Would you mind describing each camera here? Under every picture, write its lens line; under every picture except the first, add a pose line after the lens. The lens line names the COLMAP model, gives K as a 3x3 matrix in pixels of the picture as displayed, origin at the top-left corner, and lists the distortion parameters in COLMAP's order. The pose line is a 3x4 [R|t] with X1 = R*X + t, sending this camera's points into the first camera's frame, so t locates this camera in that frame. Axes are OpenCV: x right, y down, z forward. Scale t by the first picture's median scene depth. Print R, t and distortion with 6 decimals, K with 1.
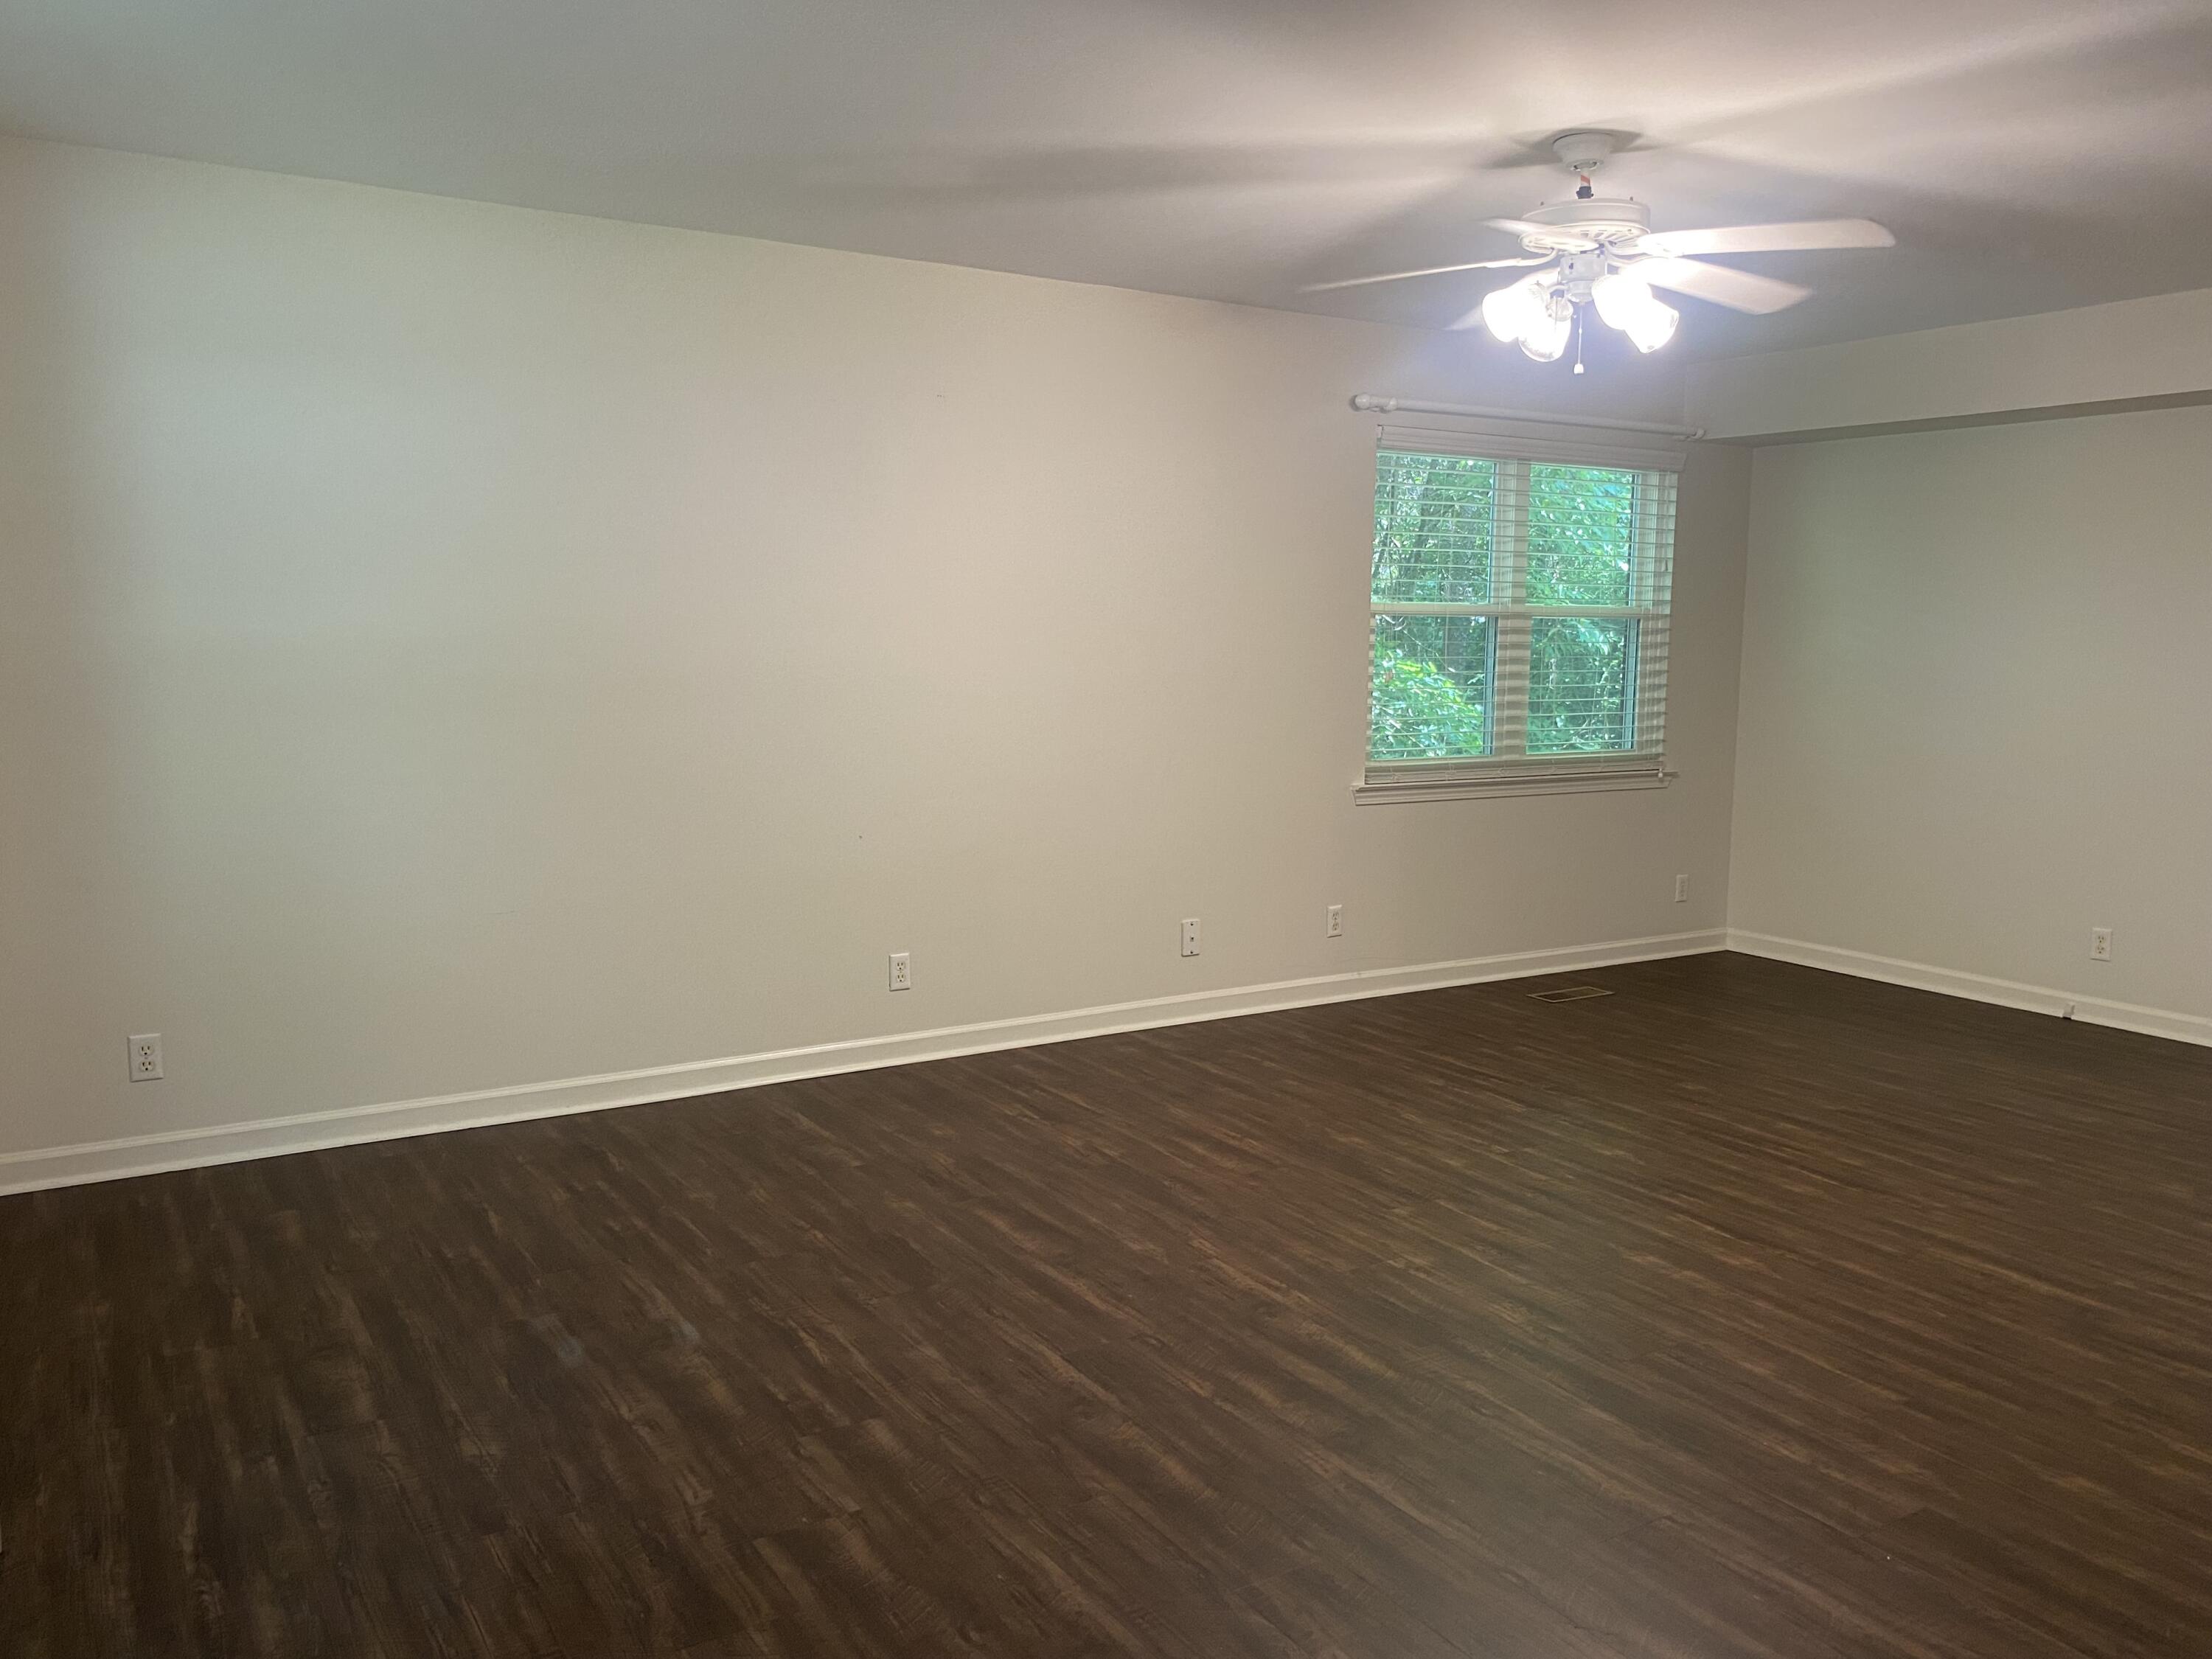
lens RADIAL K [[1682.9, 0, 1105.7], [0, 1682.9, 832.0], [0, 0, 1]] dist [-0.050181, -0.003874]
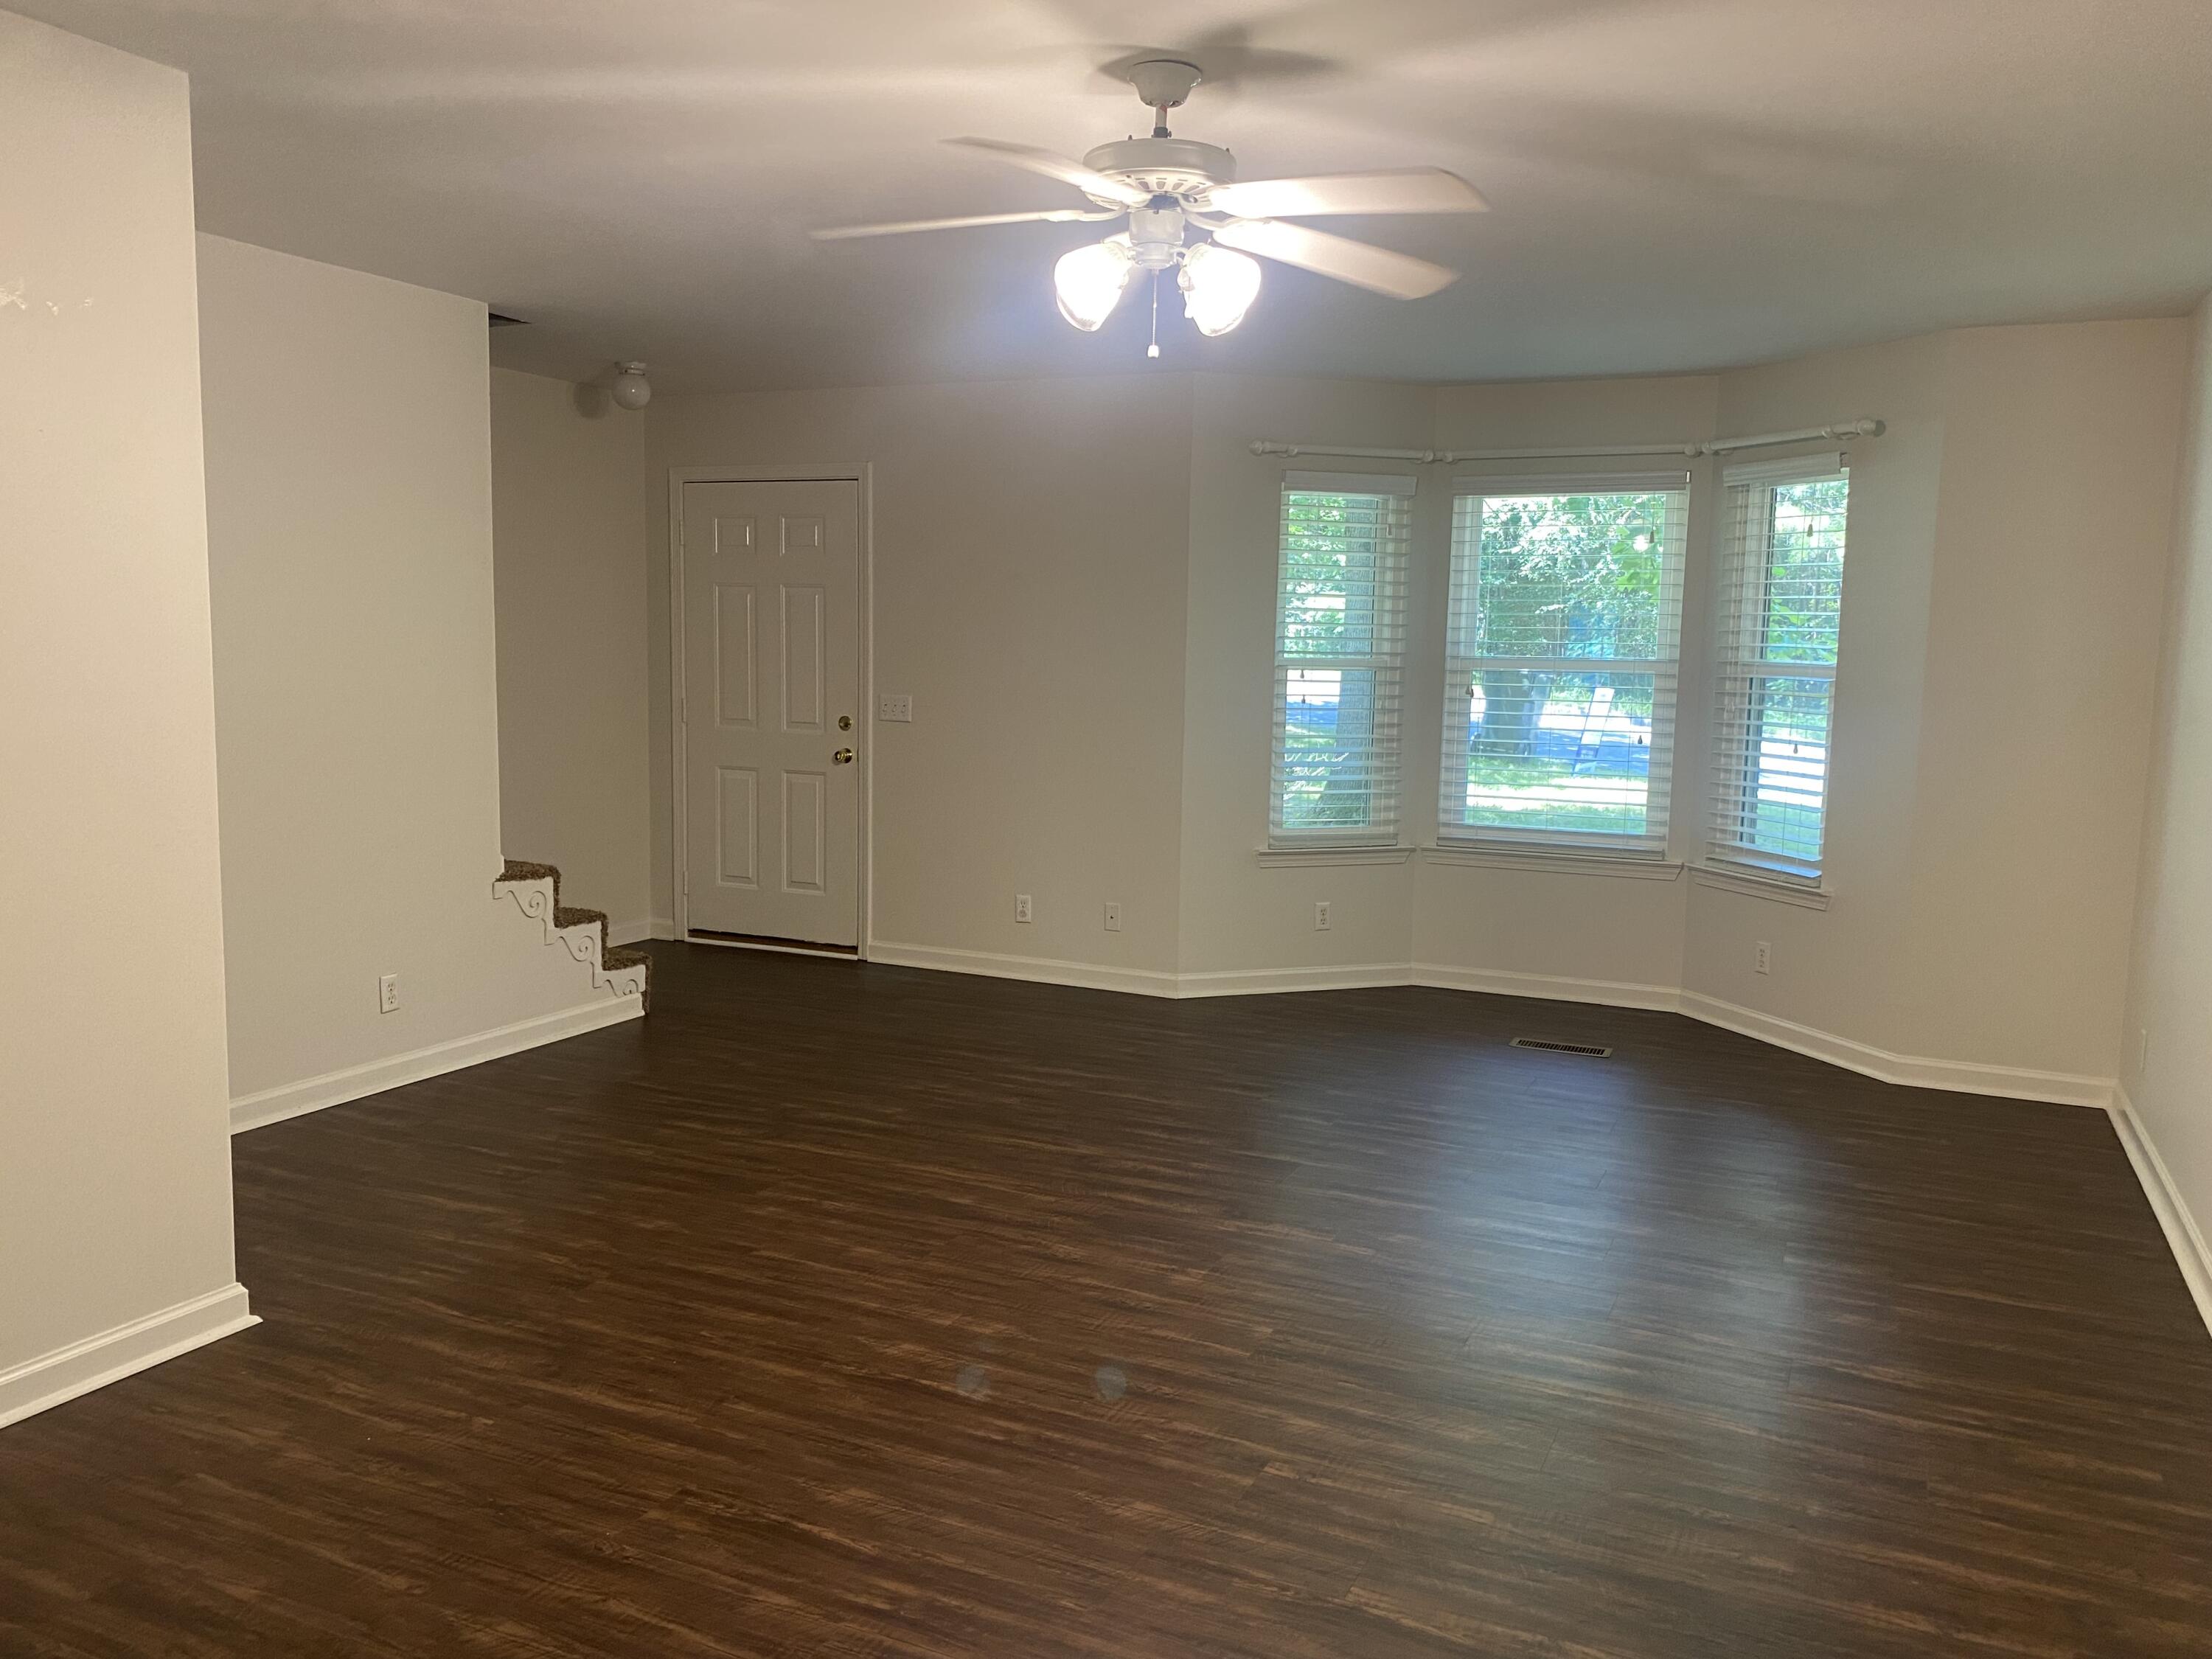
lens RADIAL K [[1682.9, 0, 1107.5], [0, 1682.9, 828.3], [0, 0, 1]] dist [-0.050181, -0.003874]
pose [[-0.838480, 0.042707, -0.543256, 0.787331], [-0.089656, 0.972527, 0.214832, -0.238580], [0.537506, 0.228839, -0.811616, 1.771329]]
